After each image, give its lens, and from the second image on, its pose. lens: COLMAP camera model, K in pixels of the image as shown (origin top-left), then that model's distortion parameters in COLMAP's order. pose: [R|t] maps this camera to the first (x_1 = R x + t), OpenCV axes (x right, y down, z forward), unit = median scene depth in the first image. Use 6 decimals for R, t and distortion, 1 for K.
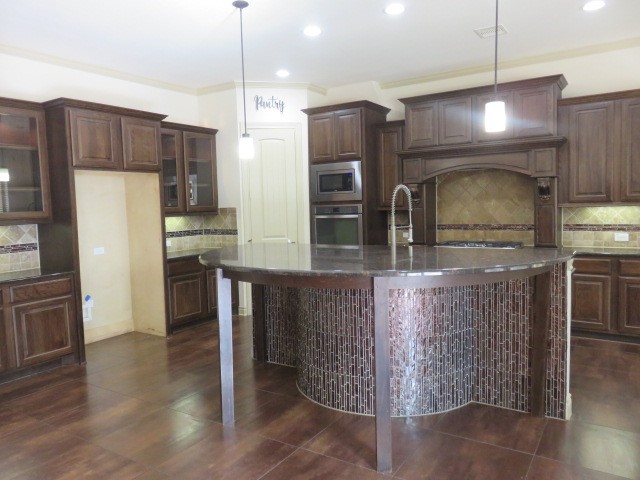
lens RADIAL K [[481.1, 0, 318.9], [0, 481.1, 239.1], [0, 0, 1]] dist [0.006288, -0.019981]
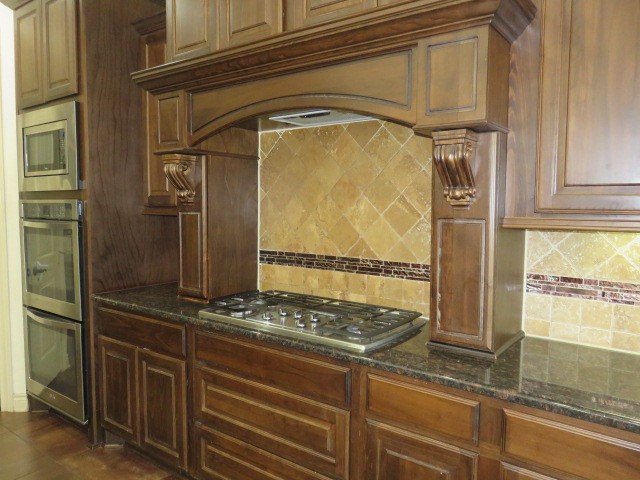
lens RADIAL K [[481.1, 0, 322.7], [0, 481.1, 241.0], [0, 0, 1]] dist [0.006288, -0.019981]
pose [[0.996974, 0.038191, -0.067708, 0.350703], [-0.037475, 0.999228, 0.011810, -0.048959], [0.068107, -0.009237, 0.997635, 0.588497]]
